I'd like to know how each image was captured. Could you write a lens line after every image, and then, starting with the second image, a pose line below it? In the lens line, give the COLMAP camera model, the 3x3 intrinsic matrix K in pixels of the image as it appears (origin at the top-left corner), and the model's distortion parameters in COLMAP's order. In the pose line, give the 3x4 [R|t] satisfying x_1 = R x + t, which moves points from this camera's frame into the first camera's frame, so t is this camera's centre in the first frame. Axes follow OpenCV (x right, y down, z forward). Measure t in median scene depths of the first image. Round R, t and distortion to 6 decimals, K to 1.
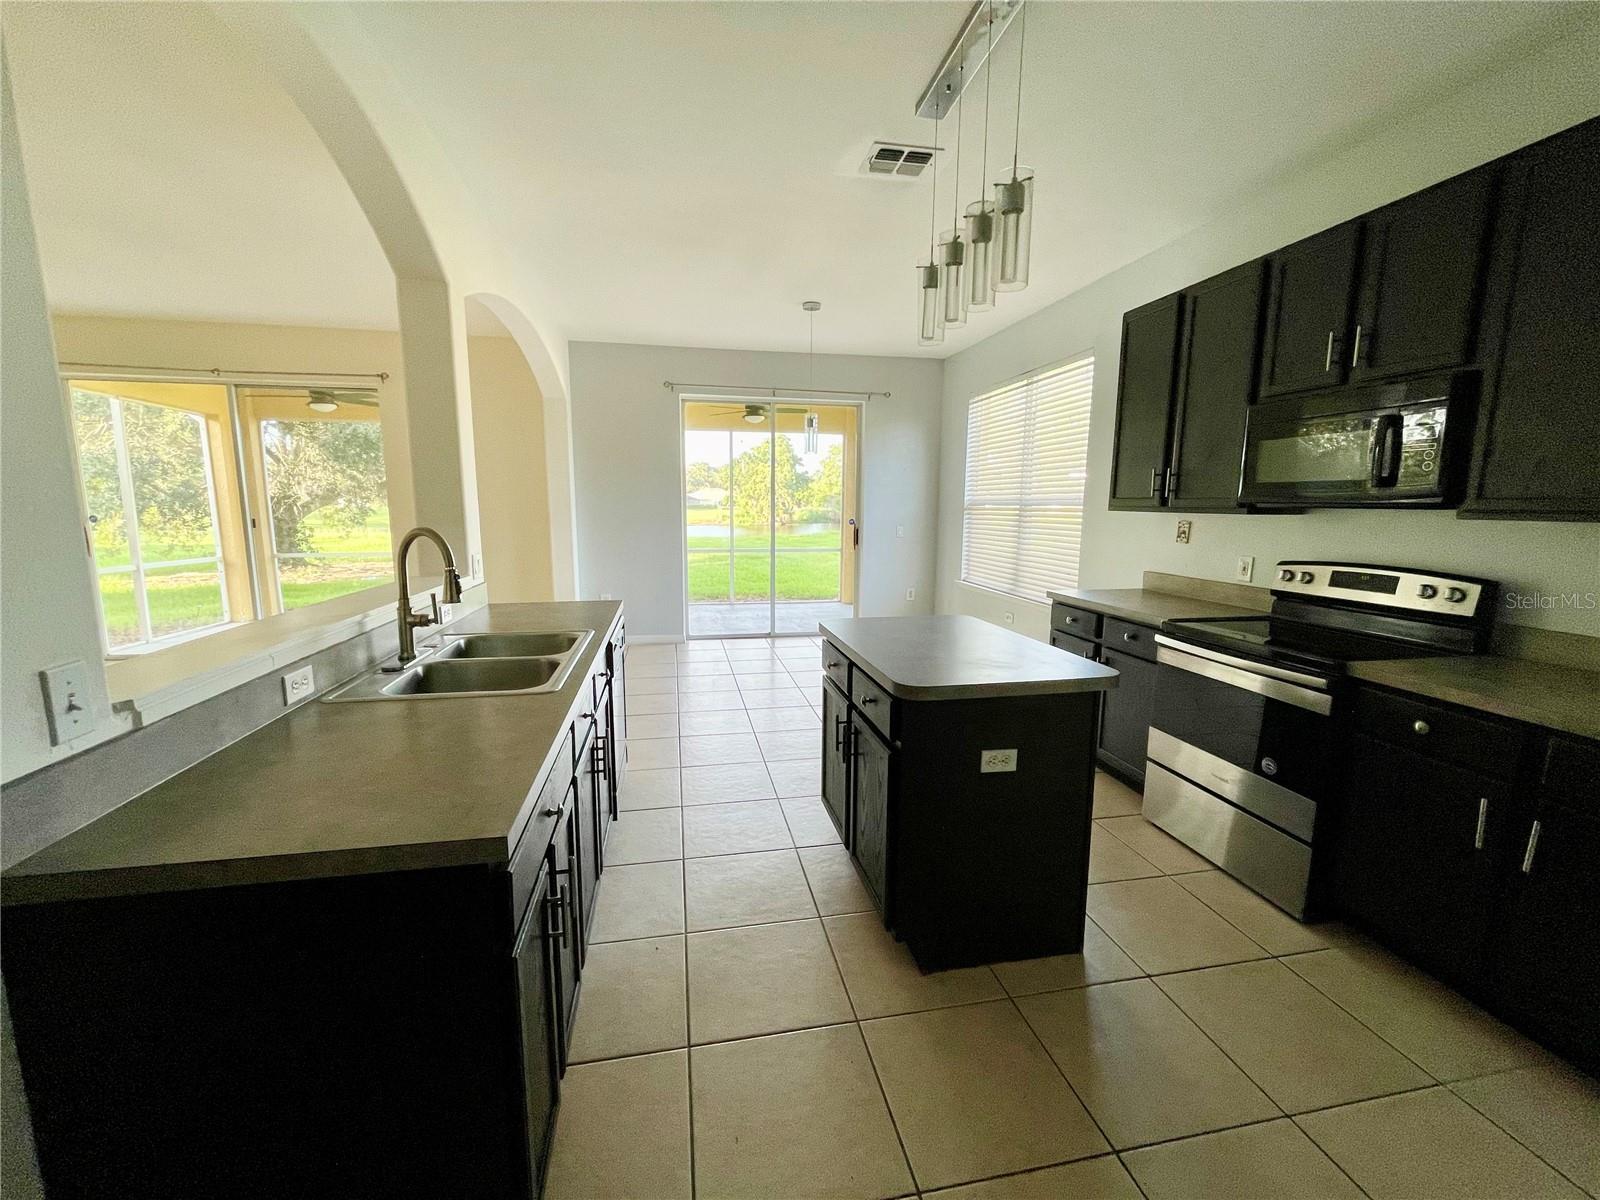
lens RADIAL K [[648.3, 0, 797.0], [0, 648.3, 595.0], [0, 0, 1]] dist [0.001363, 0.000234]
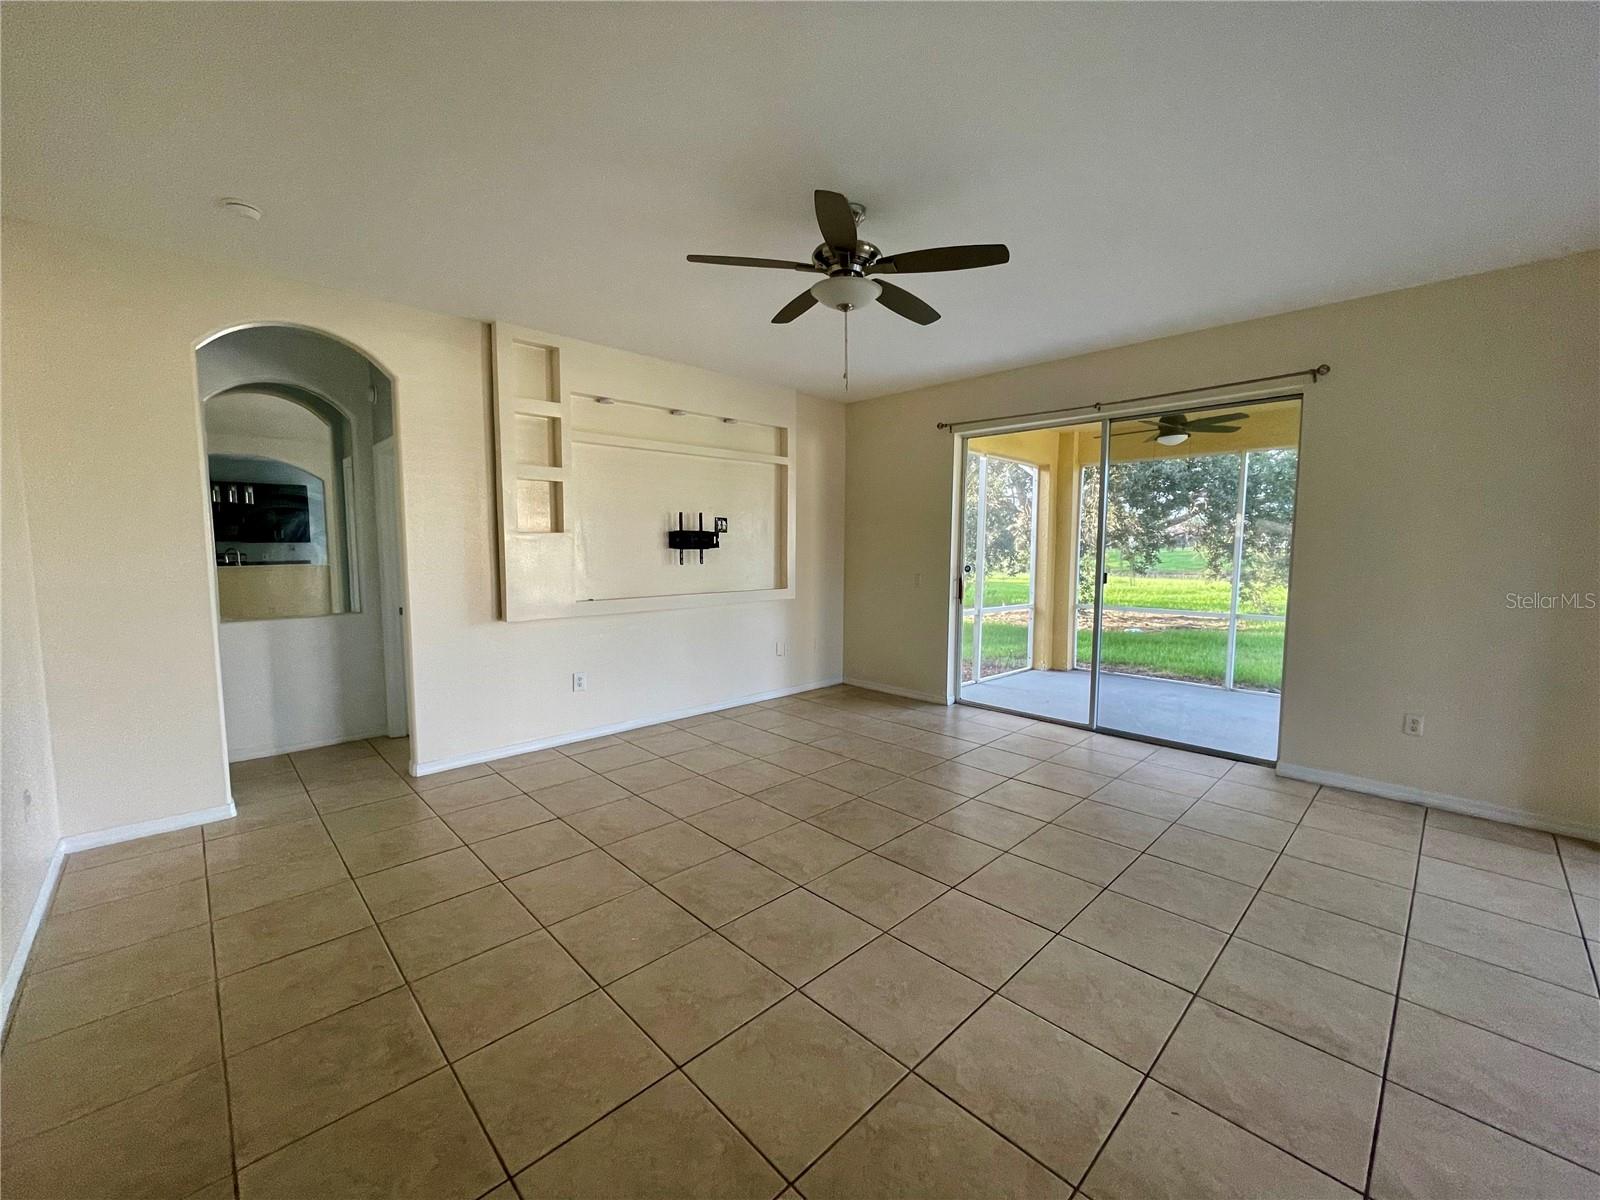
lens RADIAL K [[648.3, 0, 799.8], [0, 648.3, 602.5], [0, 0, 1]] dist [0.001363, 0.000234]
pose [[0.543844, 0.077070, -0.835640, -0.244607], [-0.122862, 0.992356, 0.011563, -0.028931], [0.830143, 0.096380, 0.549156, 0.145217]]
